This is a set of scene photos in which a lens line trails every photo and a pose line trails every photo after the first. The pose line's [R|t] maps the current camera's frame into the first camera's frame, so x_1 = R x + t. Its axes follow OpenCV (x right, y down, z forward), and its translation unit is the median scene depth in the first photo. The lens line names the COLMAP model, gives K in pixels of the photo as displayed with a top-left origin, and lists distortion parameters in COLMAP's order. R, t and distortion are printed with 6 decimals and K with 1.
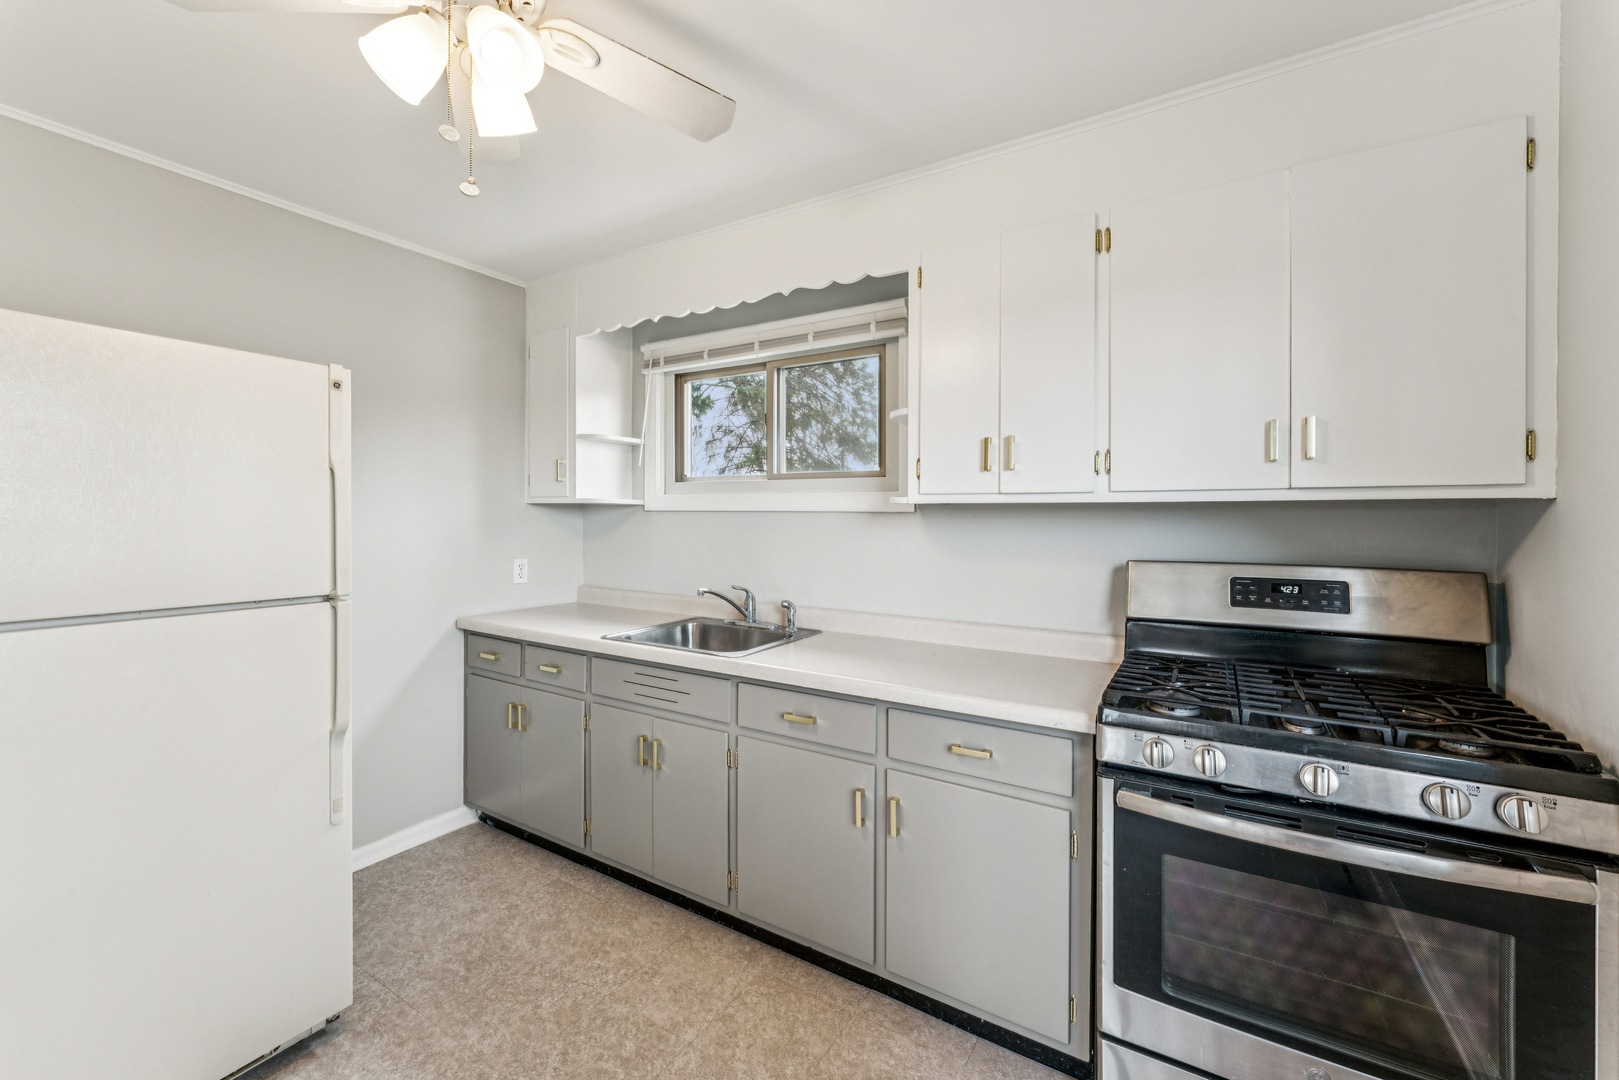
lens RADIAL K [[646.7, 0, 807.2], [0, 646.7, 514.3], [0, 0, 1]] dist [0.000967, -0.000002]
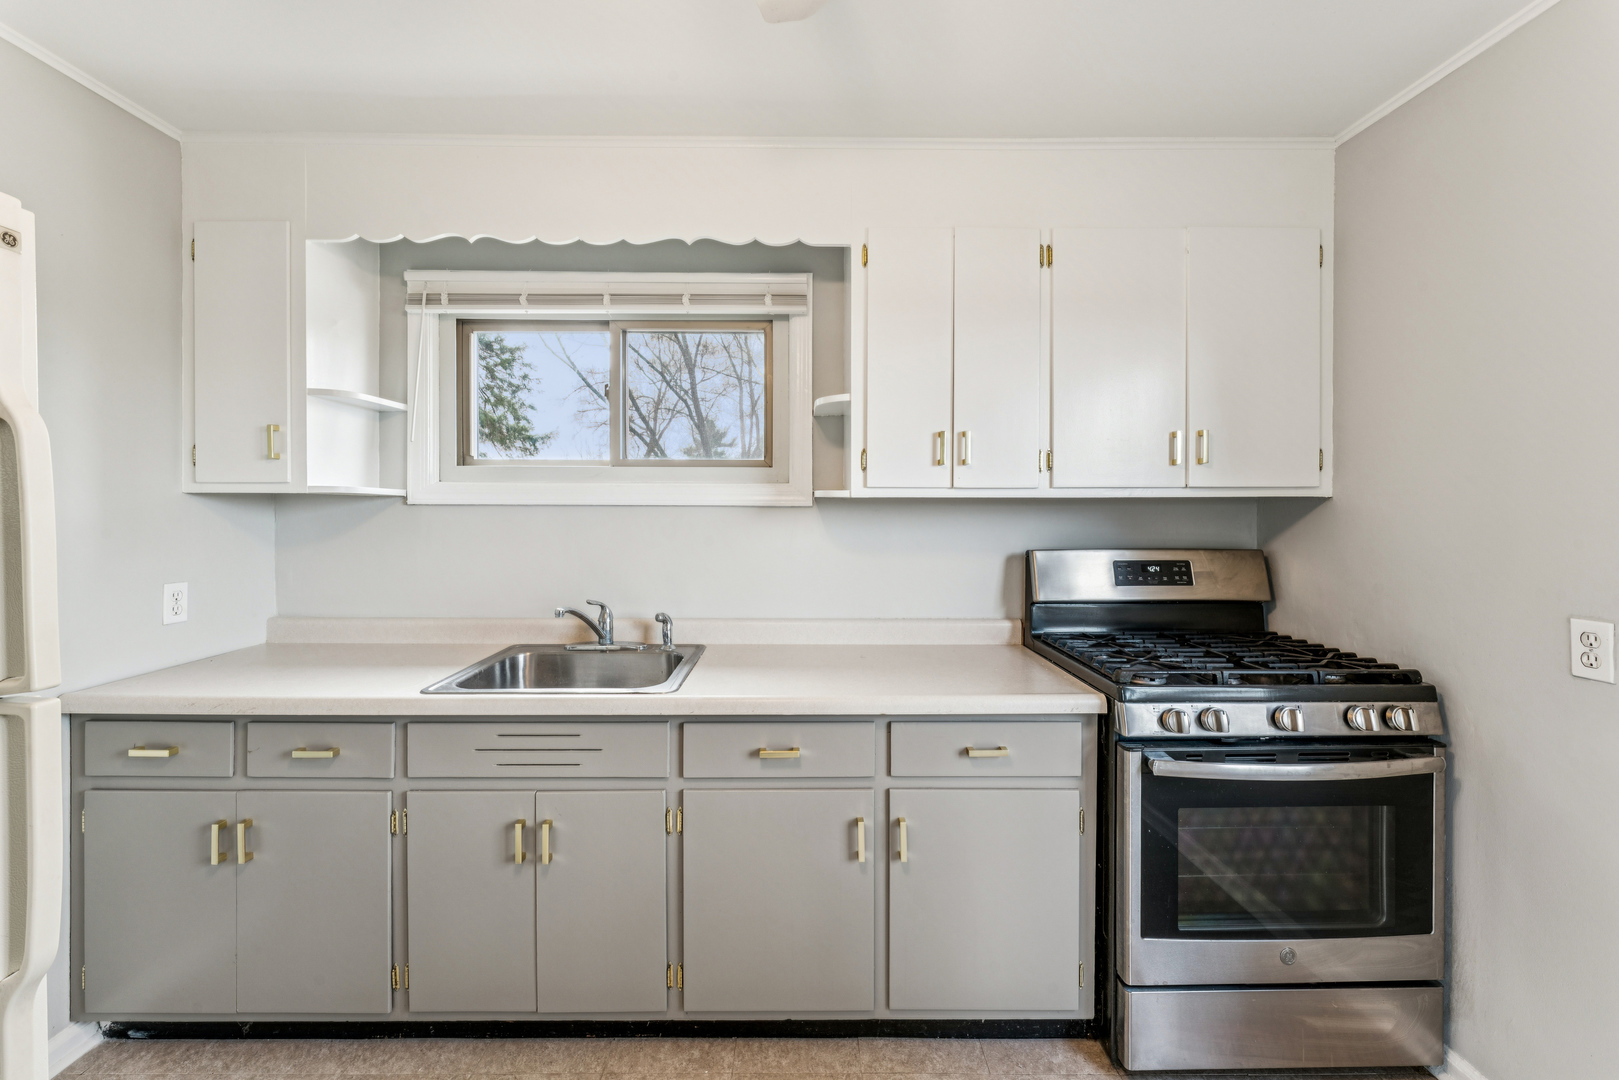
lens RADIAL K [[659.5, 0, 806.3], [0, 659.5, 506.9], [0, 0, 1]] dist [-0.000551, -0.000061]
pose [[0.849961, -0.002466, 0.526839, -0.367028], [0.002143, 0.999997, 0.001224, -0.003868], [-0.526841, 0.000089, 0.849964, 0.215388]]
